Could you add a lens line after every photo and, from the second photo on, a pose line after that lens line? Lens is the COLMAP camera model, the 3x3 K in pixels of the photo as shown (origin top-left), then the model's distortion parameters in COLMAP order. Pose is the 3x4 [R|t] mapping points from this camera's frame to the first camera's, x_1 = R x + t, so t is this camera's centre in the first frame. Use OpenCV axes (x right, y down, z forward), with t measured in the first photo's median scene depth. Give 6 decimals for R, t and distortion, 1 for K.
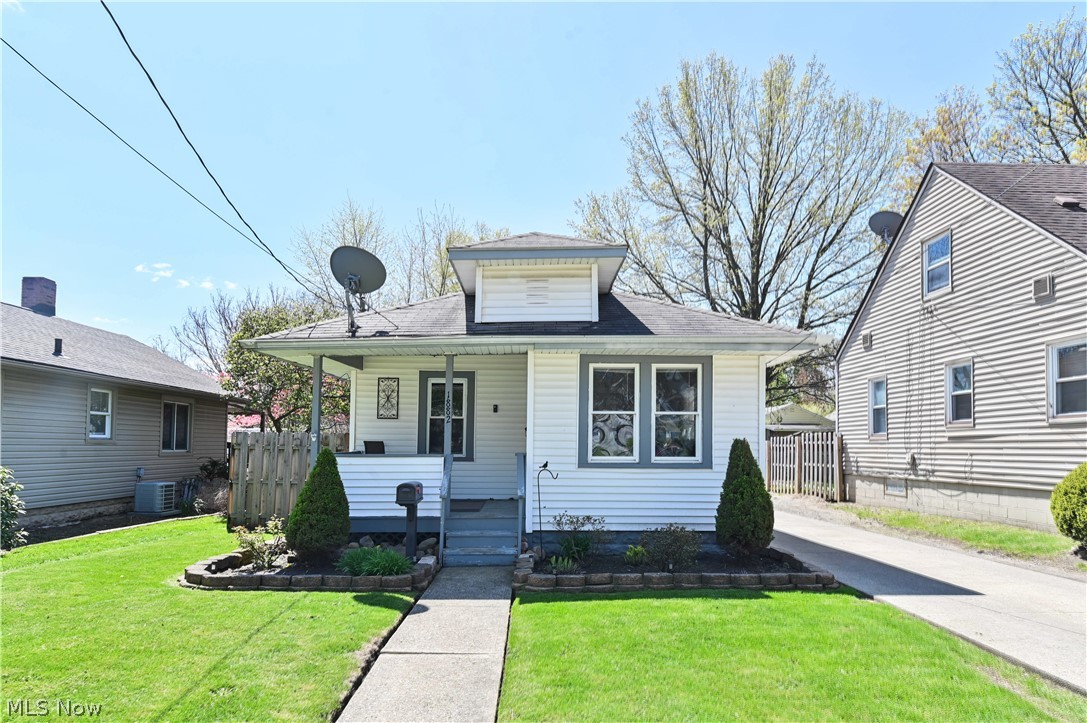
lens RADIAL K [[622.3, 0, 539.7], [0, 622.3, 373.4], [0, 0, 1]] dist [-0.007042, -0.000503]
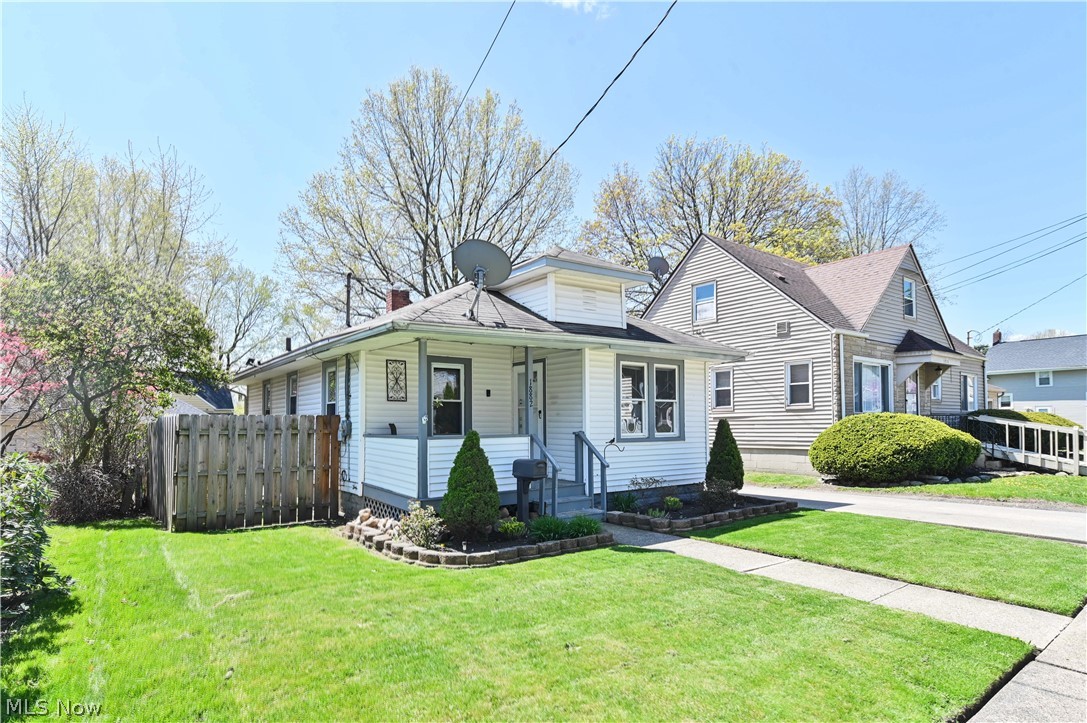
lens RADIAL K [[602.4, 0, 543.5], [0, 602.4, 361.5], [0, 0, 1]] dist [0.002738, 0.000124]
pose [[0.794146, 0.052410, 0.605463, -0.785034], [-0.057801, 0.998272, -0.010598, 0.007270], [-0.604972, -0.026580, 0.795803, 0.106357]]
